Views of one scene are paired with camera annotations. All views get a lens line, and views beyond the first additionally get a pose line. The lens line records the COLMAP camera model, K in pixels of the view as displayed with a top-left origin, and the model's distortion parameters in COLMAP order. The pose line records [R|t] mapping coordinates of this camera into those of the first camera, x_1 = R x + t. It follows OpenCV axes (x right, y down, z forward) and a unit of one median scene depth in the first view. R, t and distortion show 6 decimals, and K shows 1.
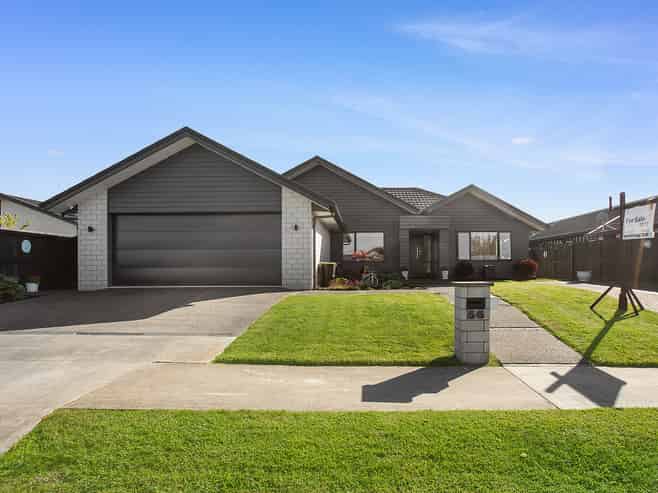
lens RADIAL K [[360.6, 0, 328.6], [0, 360.6, 280.6], [0, 0, 1]] dist [-0.033275, 0.000056]
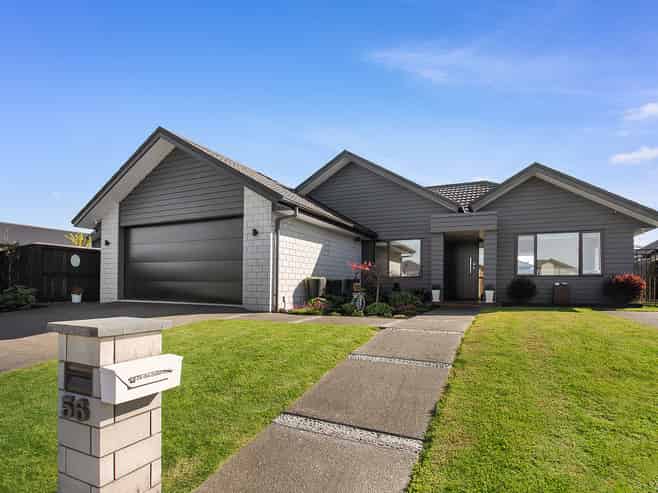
lens RADIAL K [[360.6, 0, 328.6], [0, 360.6, 280.6], [0, 0, 1]] dist [-0.033275, 0.000056]
pose [[0.939436, 0.010110, -0.342576, 0.279187], [-0.025844, 0.998808, -0.041397, -0.010665], [0.341750, 0.047743, 0.938577, 0.261015]]
